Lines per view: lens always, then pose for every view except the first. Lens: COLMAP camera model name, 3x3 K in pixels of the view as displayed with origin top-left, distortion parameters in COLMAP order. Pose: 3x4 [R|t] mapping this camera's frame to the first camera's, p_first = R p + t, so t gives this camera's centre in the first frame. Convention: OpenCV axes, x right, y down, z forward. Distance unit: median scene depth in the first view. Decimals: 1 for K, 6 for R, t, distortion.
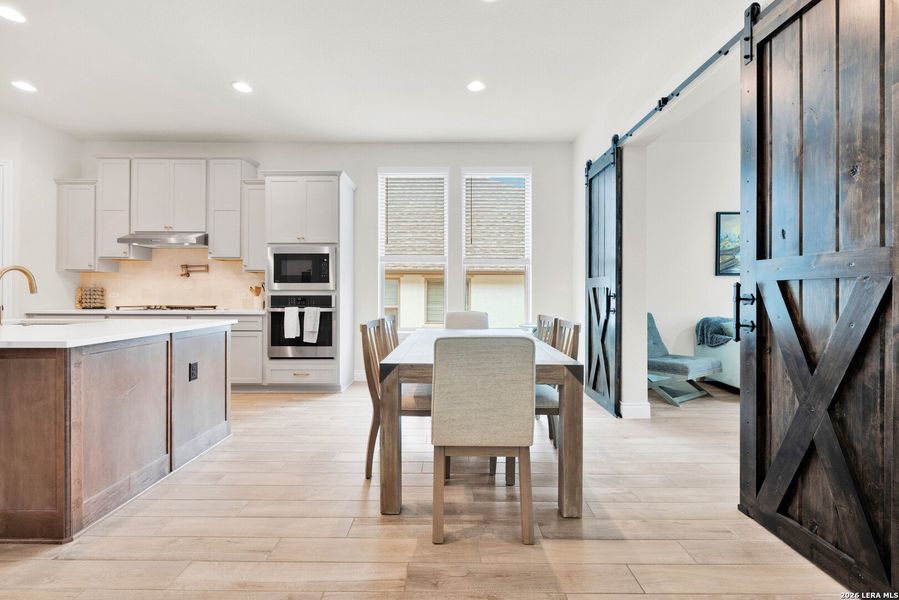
lens RADIAL K [[374.5, 0, 446.4], [0, 374.5, 292.3], [0, 0, 1]] dist [-0.001838, 0.001046]
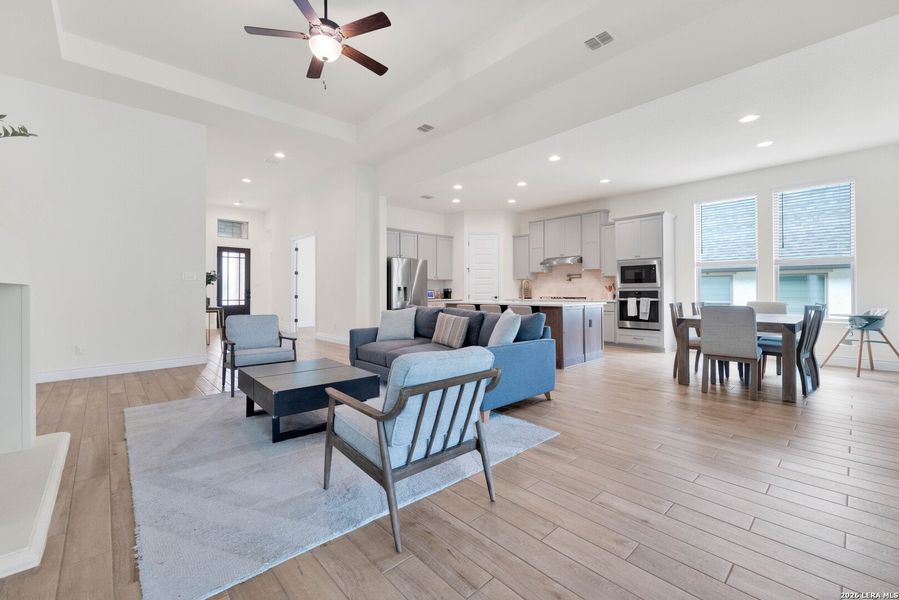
lens RADIAL K [[374.5, 0, 445.2], [0, 374.5, 289.0], [0, 0, 1]] dist [-0.001838, 0.001046]
pose [[0.673938, -0.010178, -0.738718, 0.259594], [0.007633, 0.999948, -0.006814, 0.005045], [0.738749, -0.001046, 0.673980, -0.742539]]
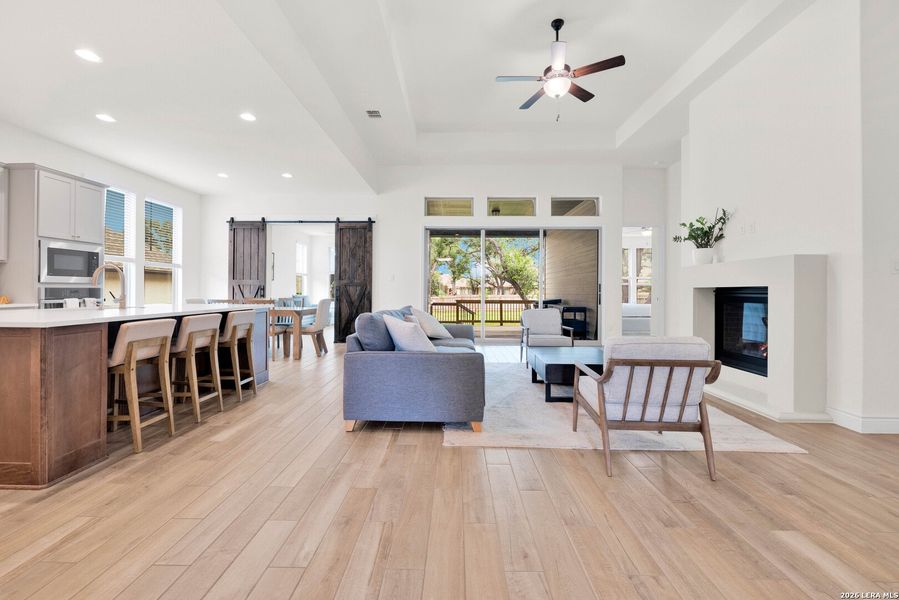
lens RADIAL K [[374.5, 0, 445.8], [0, 374.5, 289.8], [0, 0, 1]] dist [-0.001838, 0.001046]
pose [[0.023028, 0.000677, 0.999735, -1.476348], [-0.007101, 0.999975, -0.000514, 0.007240], [-0.999710, -0.007087, 0.023032, -0.123860]]
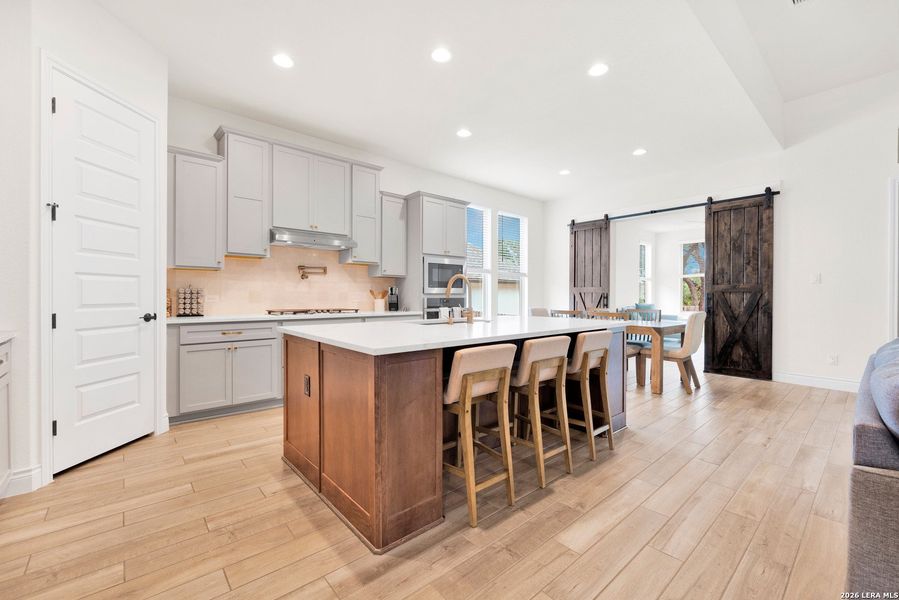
lens RADIAL K [[374.5, 0, 447.5], [0, 374.5, 297.3], [0, 0, 1]] dist [-0.001838, 0.001046]
pose [[0.753164, -0.003792, 0.657822, -1.202625], [-0.001394, 0.999972, 0.007360, -0.002465], [-0.657831, -0.006460, 0.753138, 0.068011]]
